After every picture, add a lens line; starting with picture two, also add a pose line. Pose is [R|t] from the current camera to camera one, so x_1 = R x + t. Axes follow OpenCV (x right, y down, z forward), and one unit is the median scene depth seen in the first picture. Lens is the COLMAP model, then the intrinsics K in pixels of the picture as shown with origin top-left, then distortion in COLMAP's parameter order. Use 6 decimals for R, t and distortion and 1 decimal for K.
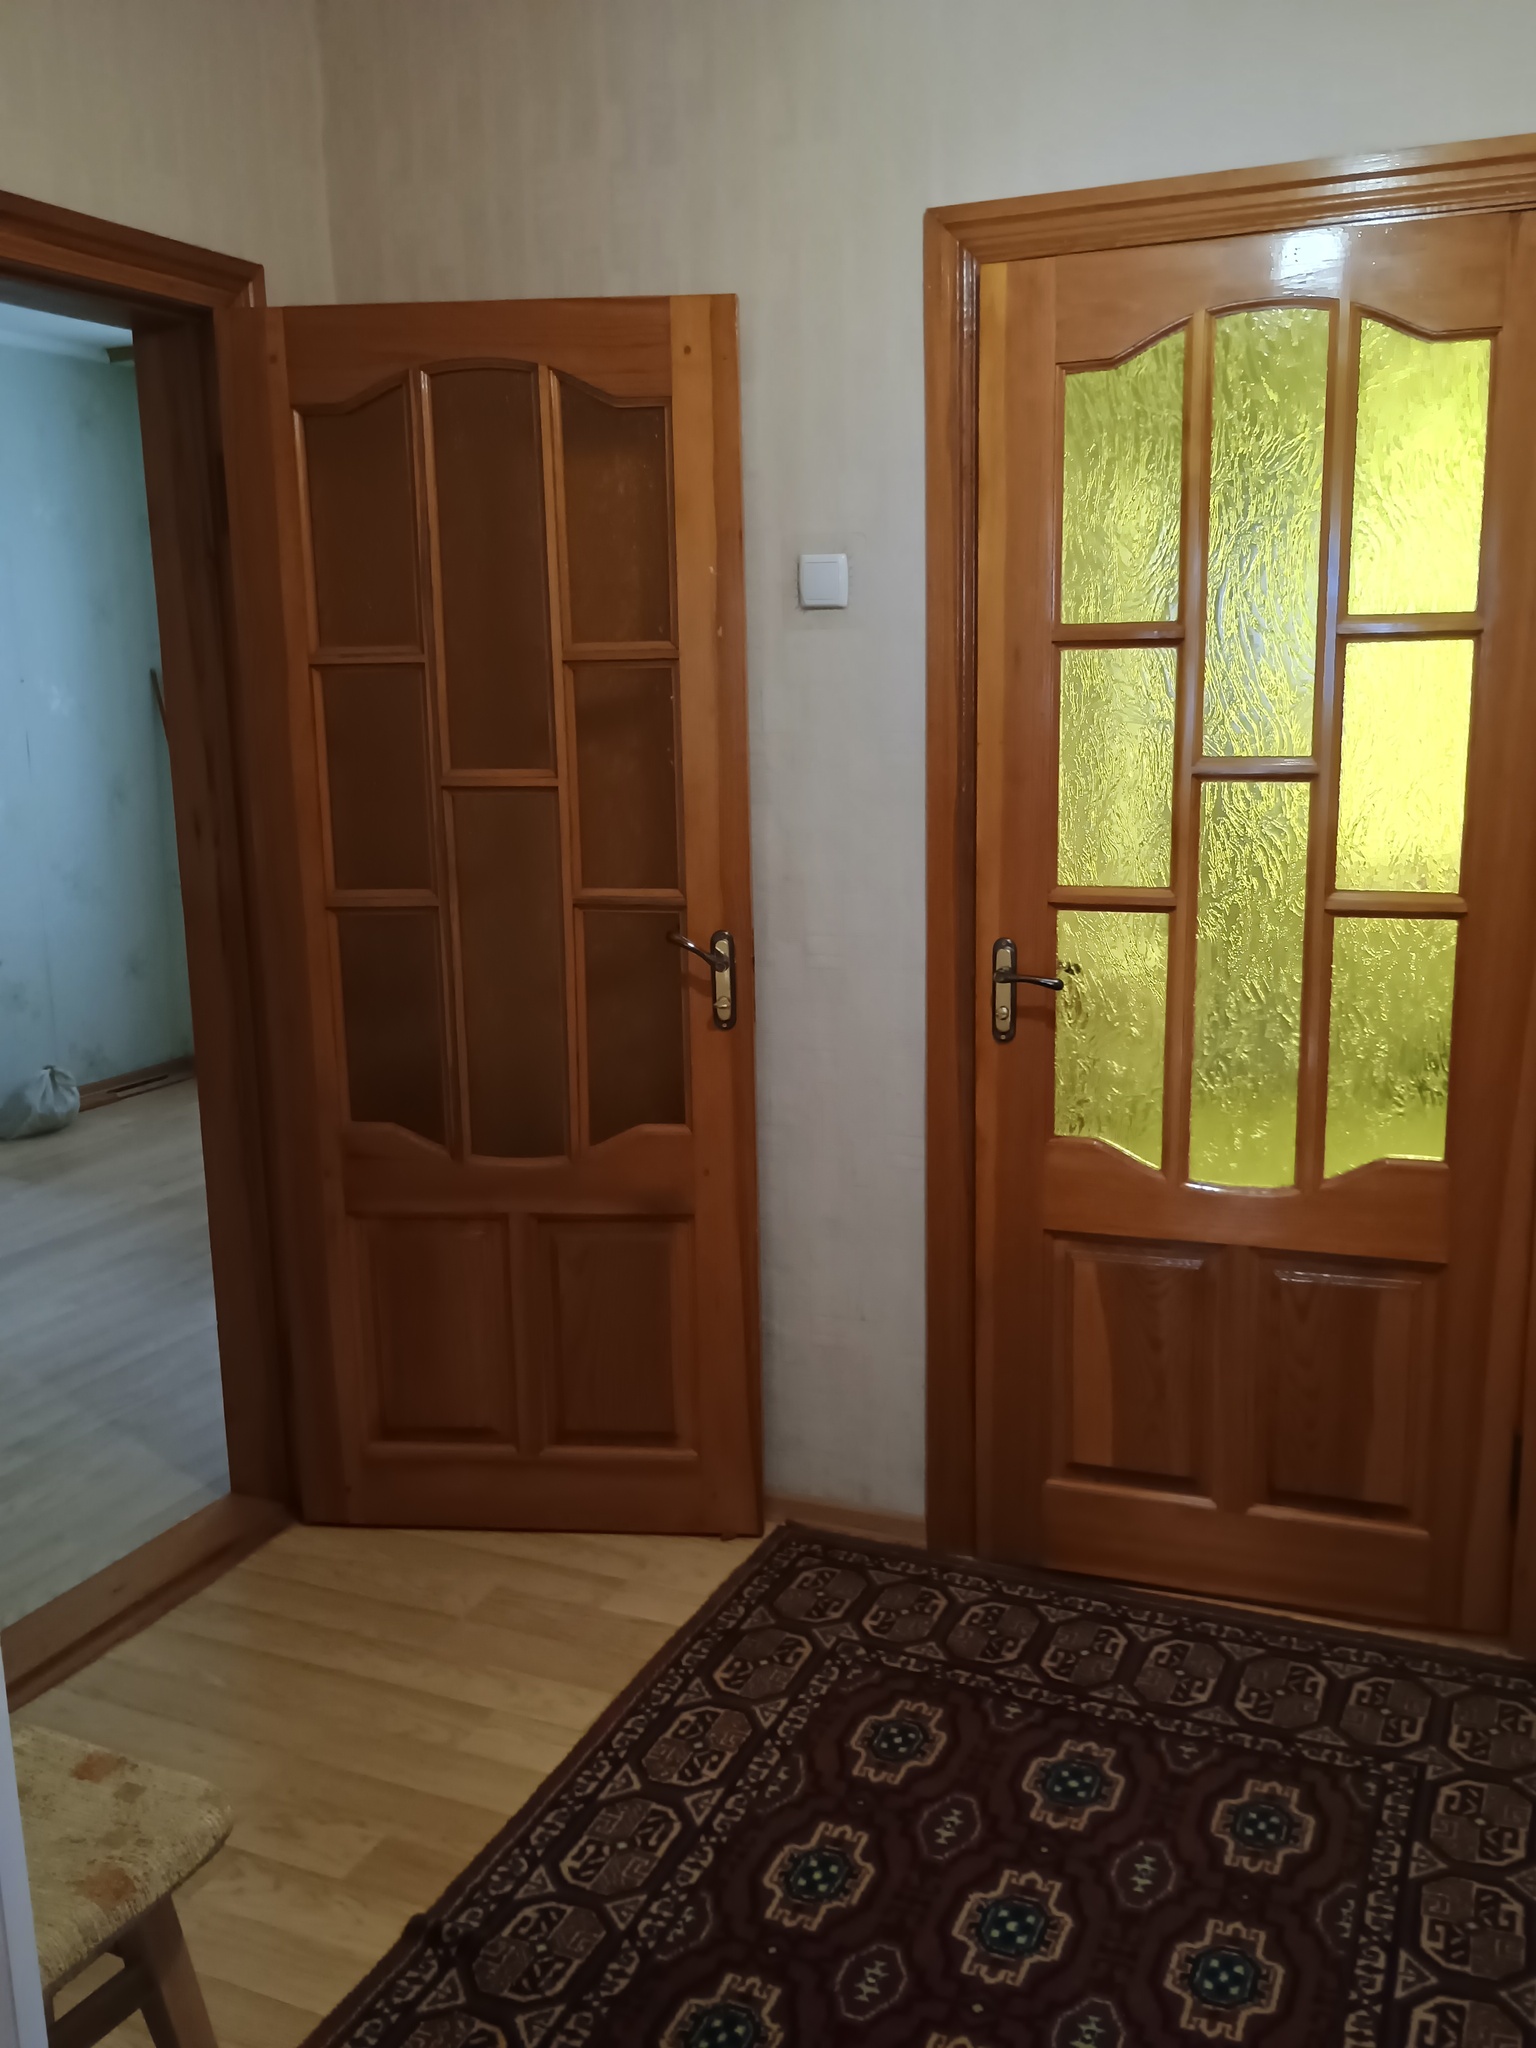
lens RADIAL K [[1774.4, 0, 784.8], [0, 1774.4, 1007.1], [0, 0, 1]] dist [0.064367, -0.095990]
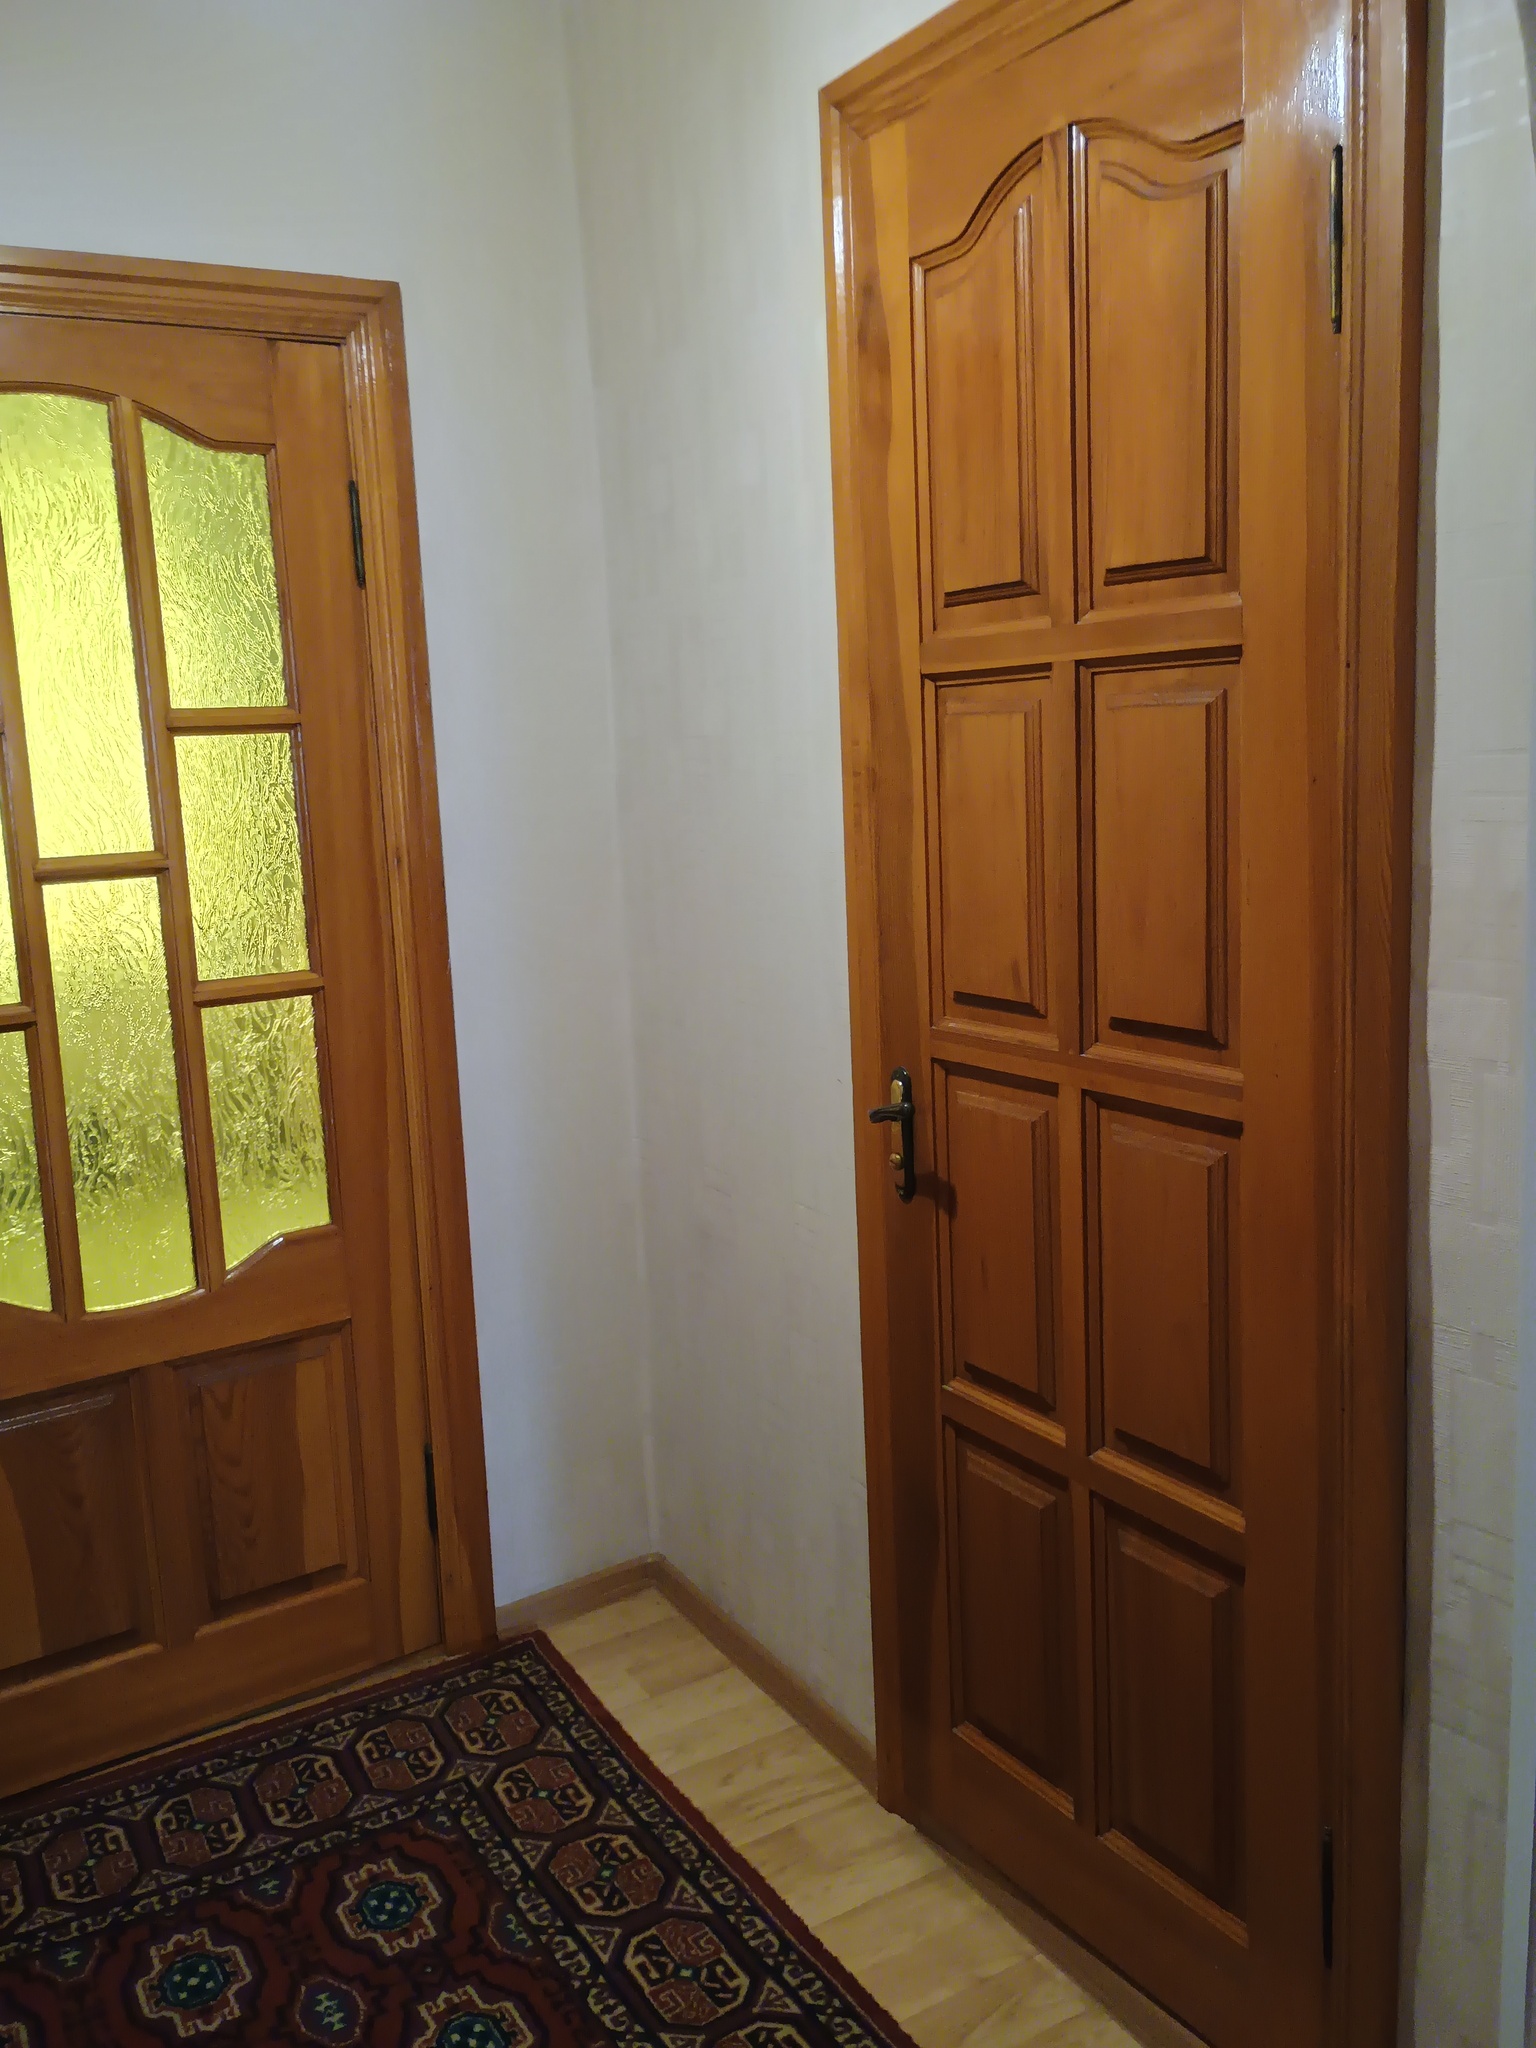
lens RADIAL K [[1774.4, 0, 787.1], [0, 1774.4, 1004.5], [0, 0, 1]] dist [0.064367, -0.095990]
pose [[0.590801, -0.133844, 0.795638, -0.291862], [0.180451, 0.983083, 0.031382, -0.024993], [-0.786379, 0.125033, 0.604959, 0.139919]]
